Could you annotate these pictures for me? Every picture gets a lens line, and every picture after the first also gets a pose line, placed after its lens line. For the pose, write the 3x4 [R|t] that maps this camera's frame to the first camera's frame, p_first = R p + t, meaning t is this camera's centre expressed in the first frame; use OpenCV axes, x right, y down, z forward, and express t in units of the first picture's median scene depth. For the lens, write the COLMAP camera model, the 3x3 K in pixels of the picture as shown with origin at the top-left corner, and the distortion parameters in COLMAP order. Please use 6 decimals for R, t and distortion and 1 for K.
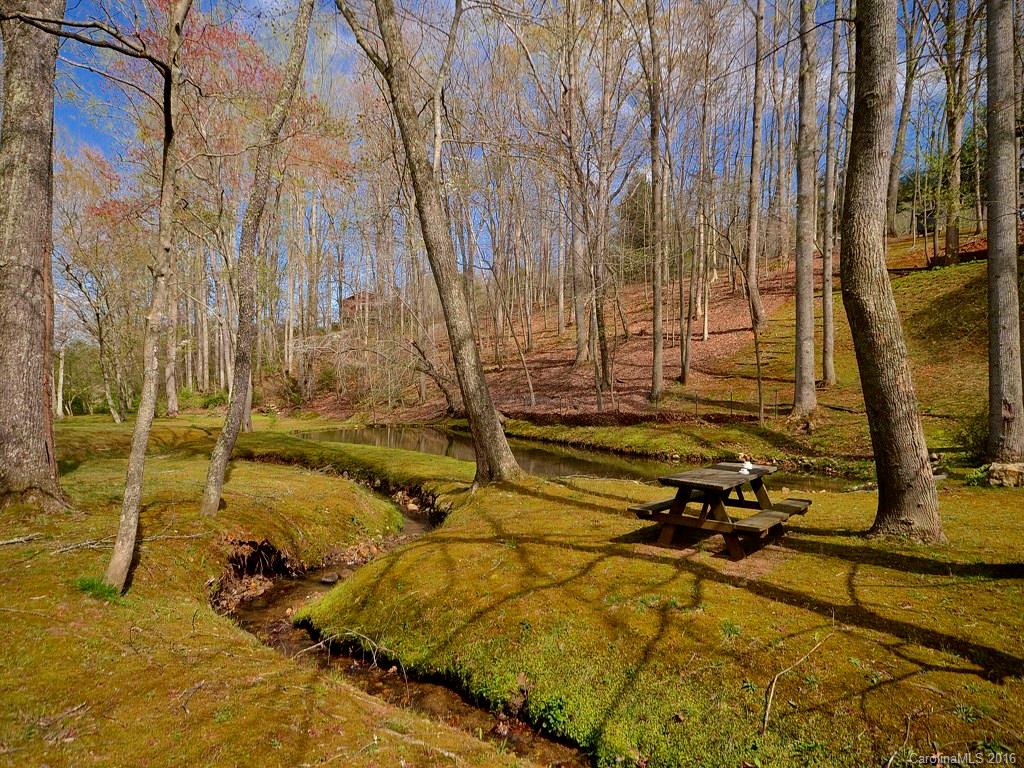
lens RADIAL K [[659.5, 0, 511.9], [0, 659.5, 385.3], [0, 0, 1]] dist [0.001103, 0.000053]
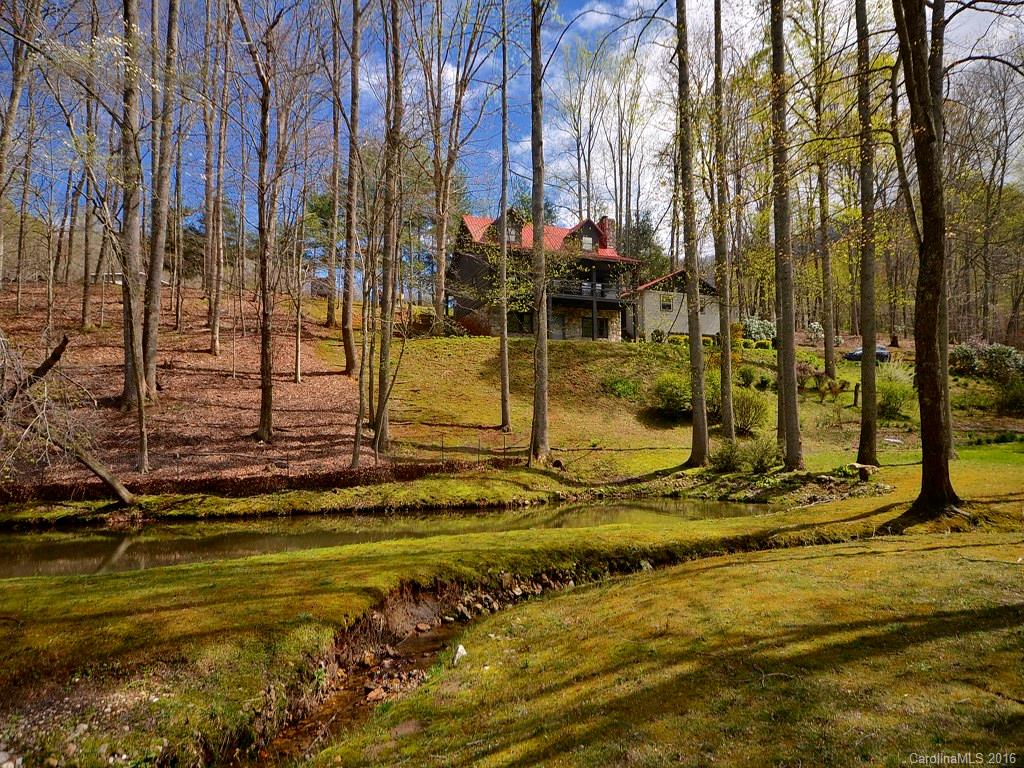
lens RADIAL K [[718.9, 0, 512.4], [0, 718.9, 382.5], [0, 0, 1]] dist [-0.006618, -0.000210]
pose [[0.266826, 0.062784, 0.961697, -0.637251], [0.024285, 0.997121, -0.071834, 0.006457], [-0.963439, 0.042522, 0.264533, 0.595369]]
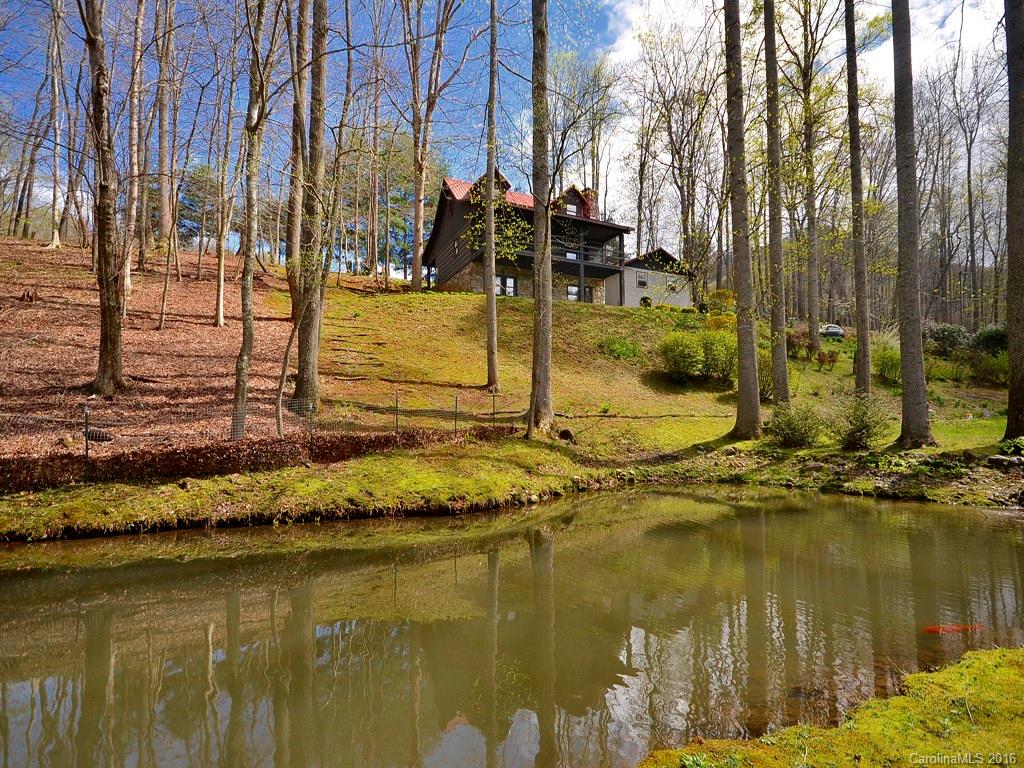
lens RADIAL K [[516.3, 0, 513.2], [0, 516.3, 386.0], [0, 0, 1]] dist [0.005961, 0.000648]
pose [[0.215142, 0.045341, 0.975530, -0.167857], [0.017599, 0.998579, -0.050294, 0.025640], [-0.976424, 0.027989, 0.214039, 0.744687]]
